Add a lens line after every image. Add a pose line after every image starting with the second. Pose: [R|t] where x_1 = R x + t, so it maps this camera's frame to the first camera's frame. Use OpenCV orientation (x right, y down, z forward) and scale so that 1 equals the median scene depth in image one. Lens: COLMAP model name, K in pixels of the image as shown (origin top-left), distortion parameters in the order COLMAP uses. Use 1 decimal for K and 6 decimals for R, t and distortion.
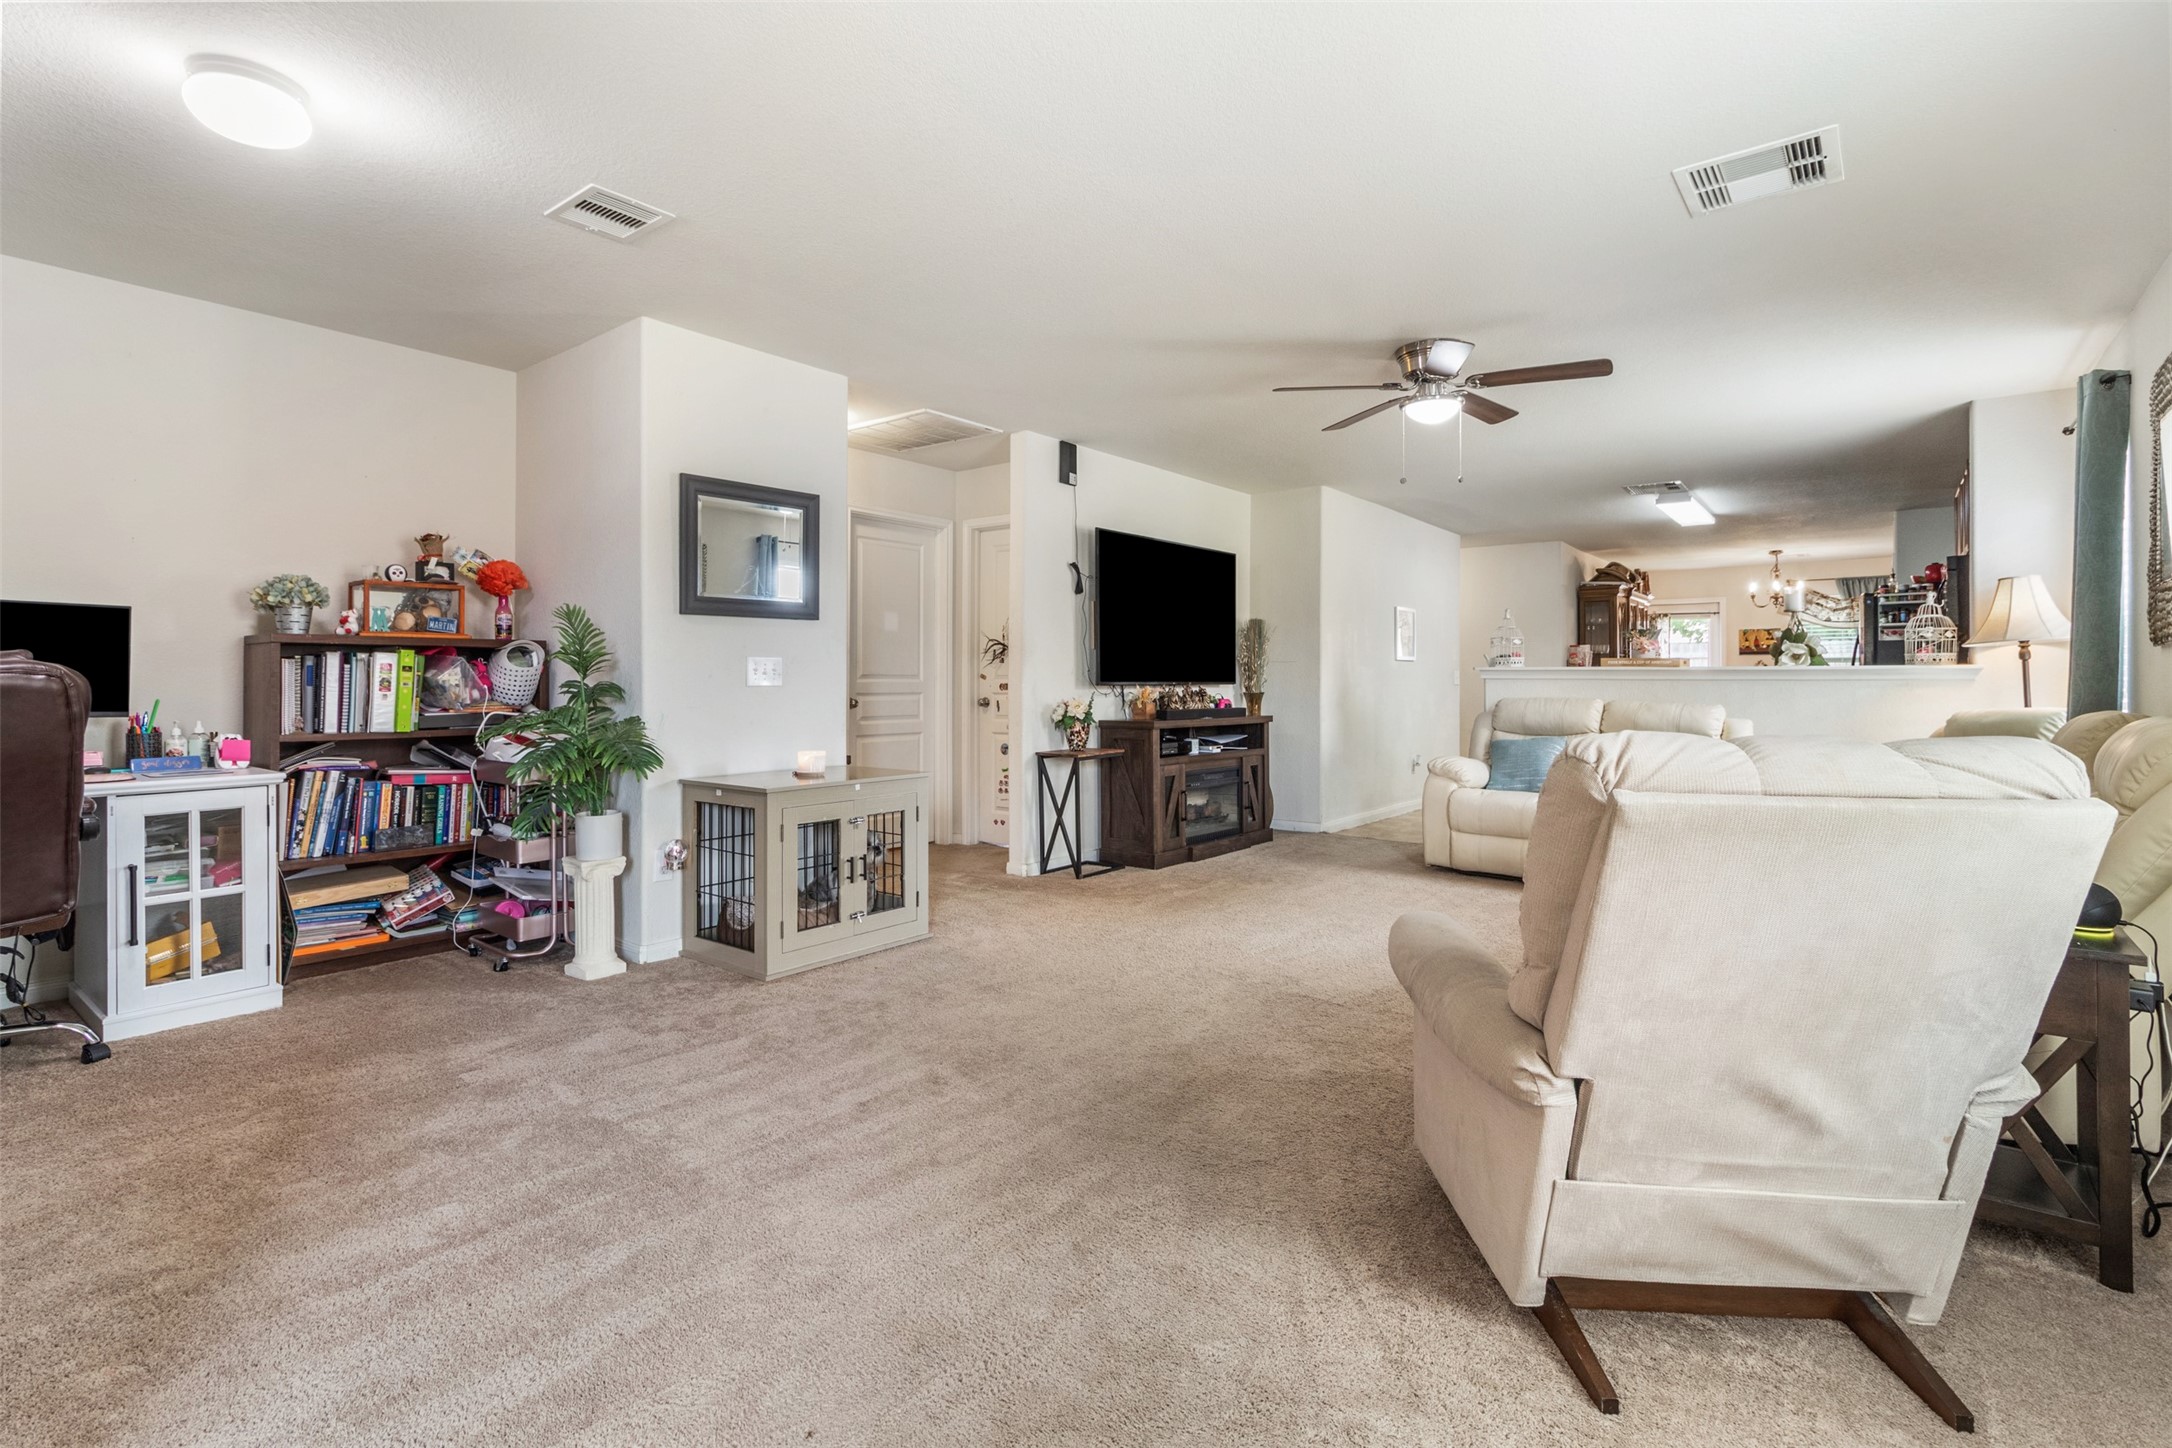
lens RADIAL K [[1019.7, 0, 1082.3], [0, 1019.7, 675.0], [0, 0, 1]] dist [-0.000537, 0.000045]
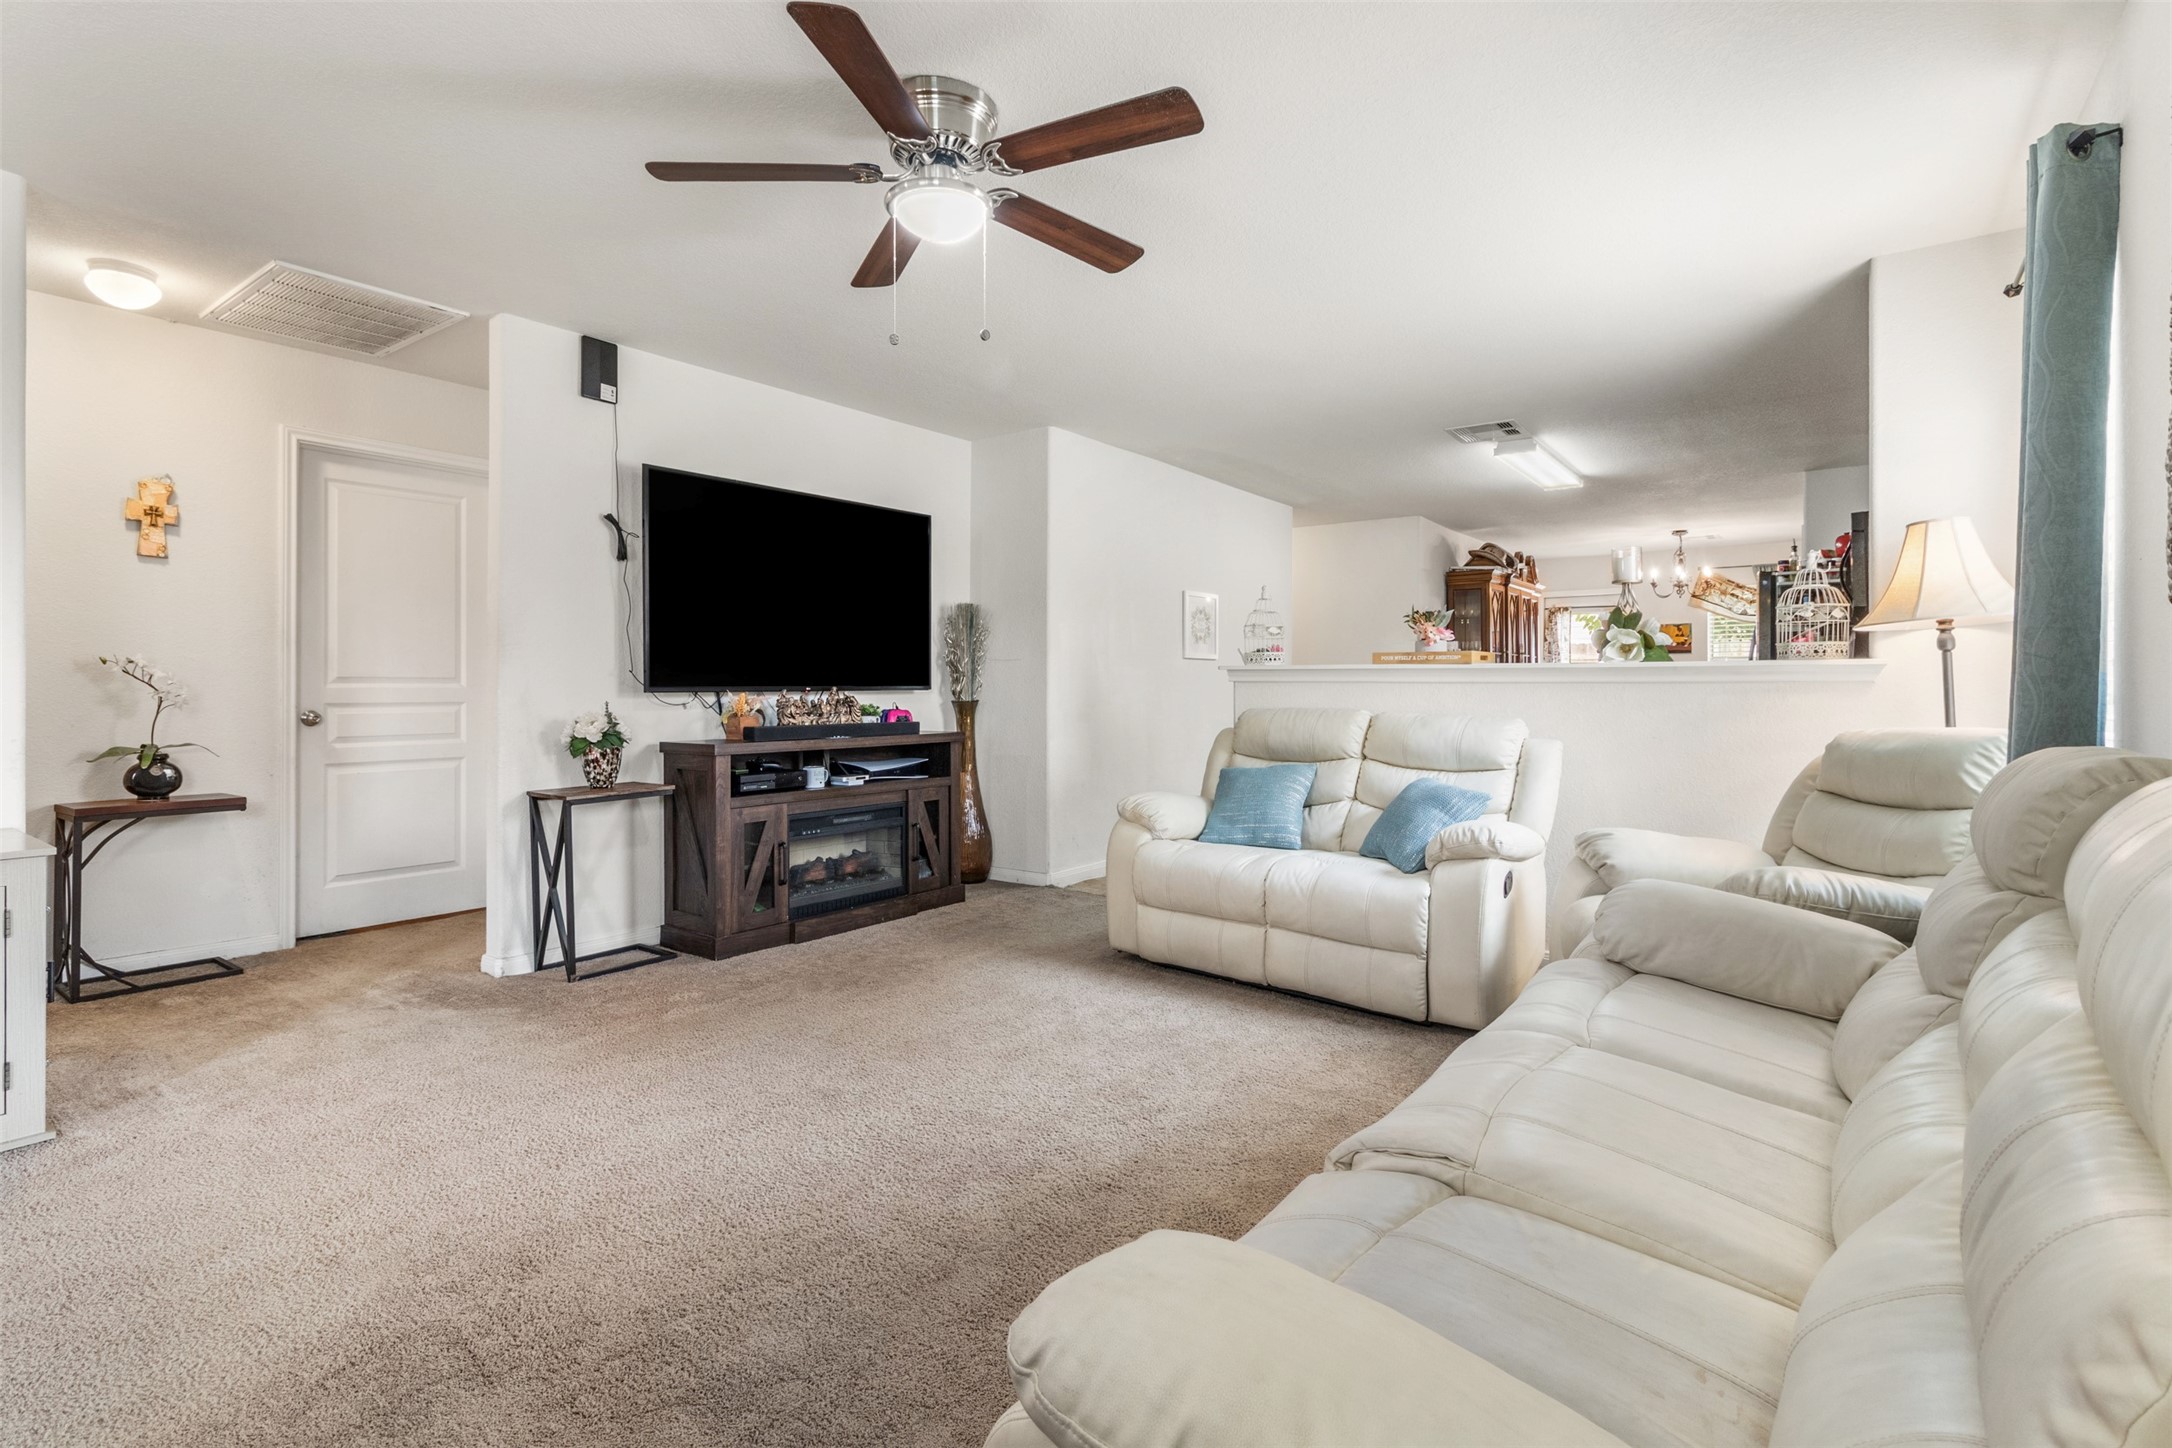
lens RADIAL K [[1017.1, 0, 1087.4], [0, 1017.1, 680.7], [0, 0, 1]] dist [-0.000111, 0.000201]
pose [[0.999578, -0.001497, 0.028996, 0.286505], [0.001453, 0.999998, 0.001554, 0.001847], [-0.028999, -0.001511, 0.999578, 0.294548]]
